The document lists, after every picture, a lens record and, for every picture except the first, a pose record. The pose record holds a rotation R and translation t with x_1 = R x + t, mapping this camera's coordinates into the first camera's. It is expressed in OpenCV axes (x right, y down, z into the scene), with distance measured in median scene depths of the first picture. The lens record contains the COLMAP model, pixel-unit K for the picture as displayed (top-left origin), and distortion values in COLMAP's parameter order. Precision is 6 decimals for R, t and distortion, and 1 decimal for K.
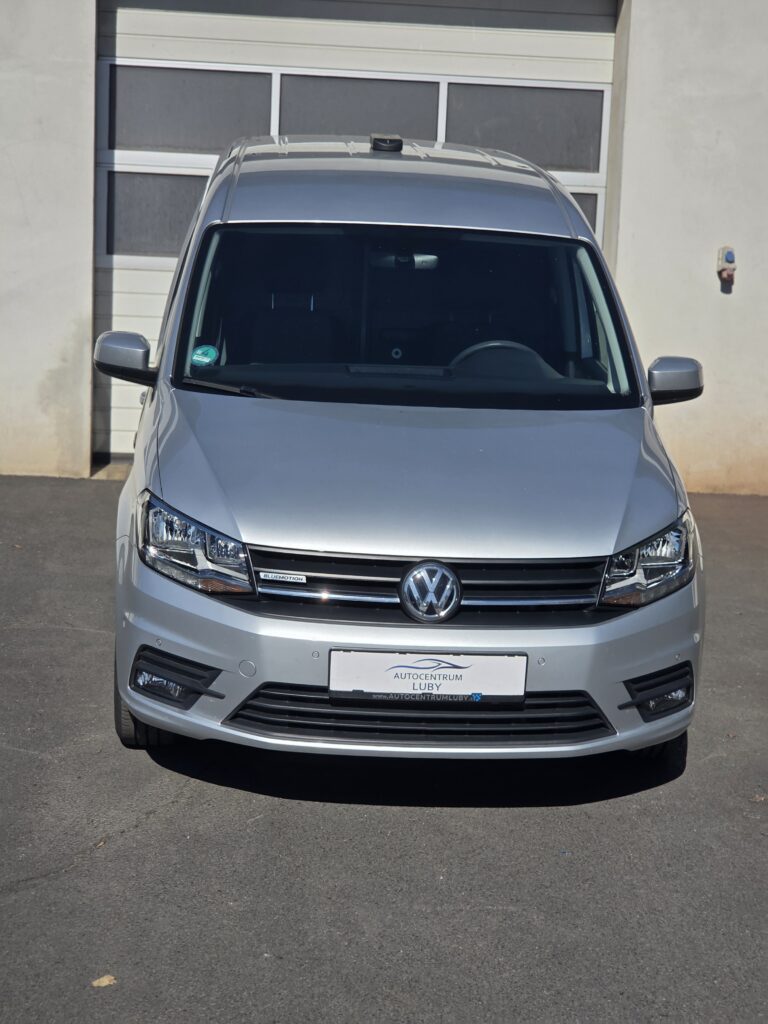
lens RADIAL K [[1998.6, 0, 384.0], [0, 1998.6, 512.0], [0, 0, 1]] dist [0.030119, 0.276534]
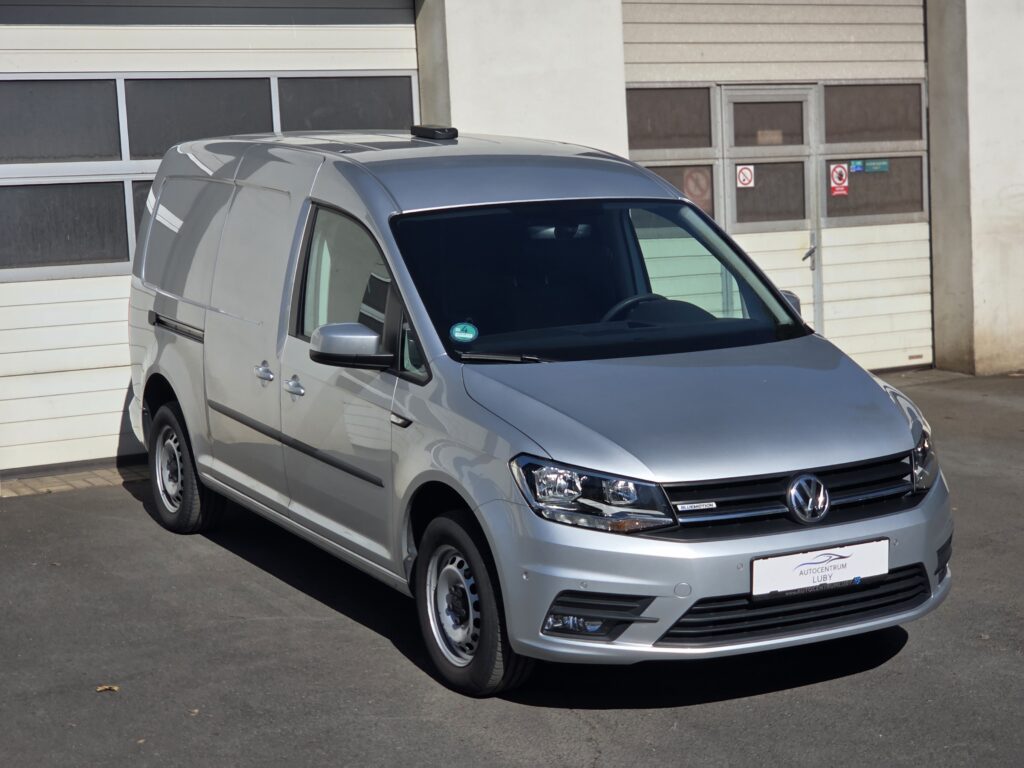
lens RADIAL K [[1974.6, 0, 550.5], [0, 1974.6, 383.4], [0, 0, 1]] dist [0.056448, 0.216930]
pose [[0.899802, -0.127781, 0.417167, -0.570651], [0.148718, 0.988717, -0.017925, -0.027673], [-0.410169, 0.078169, 0.908653, 0.004653]]
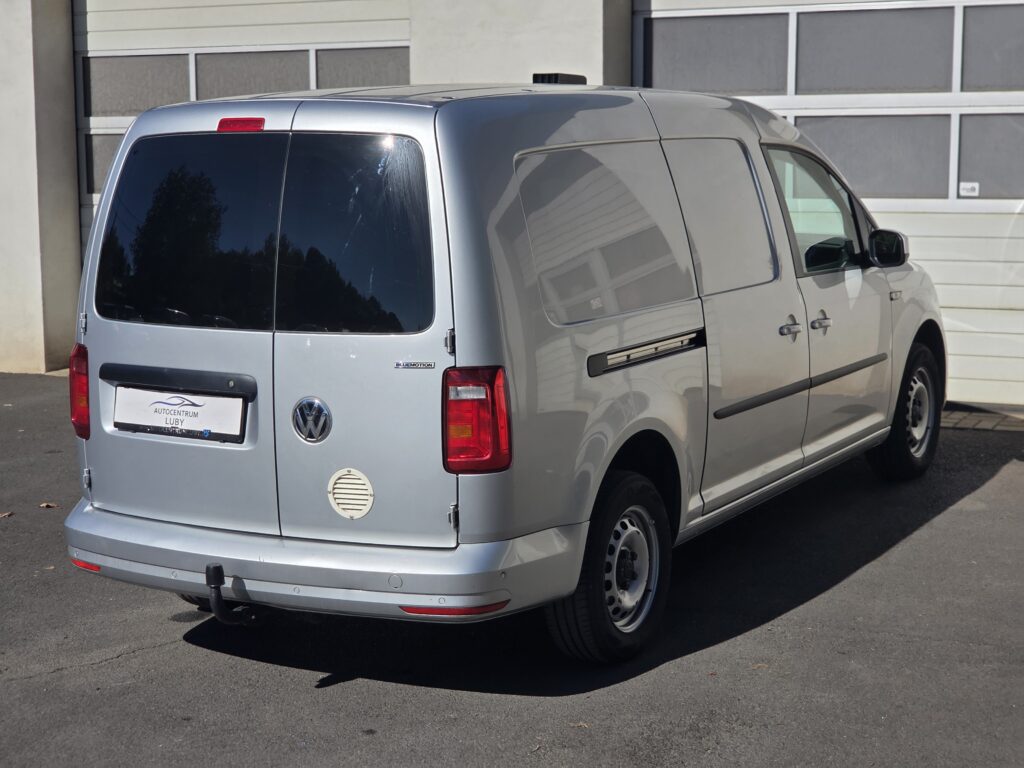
lens RADIAL K [[1998.6, 0, 512.0], [0, 1998.6, 384.0], [0, 0, 1]] dist [0.030119, 0.276534]
pose [[0.831578, 0.020718, -0.555021, 0.752527], [-0.043654, 0.998651, -0.028129, 0.006159], [0.553689, 0.047620, 0.831361, 0.169223]]
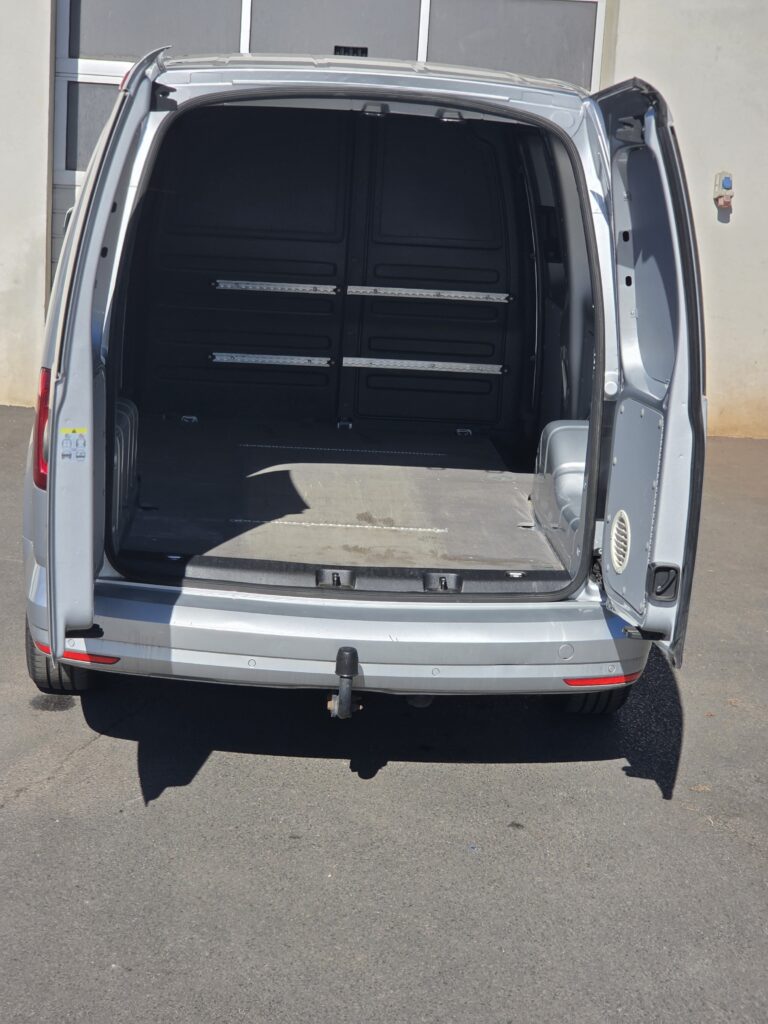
lens RADIAL K [[1996.8, 0, 358.0], [0, 1996.8, 515.0], [0, 0, 1]] dist [-0.023812, 0.559131]
pose [[0.999286, 0.020680, -0.031619, 0.062471], [-0.019358, 0.998948, 0.041559, -0.015129], [0.032445, -0.040917, 0.998636, 0.107201]]
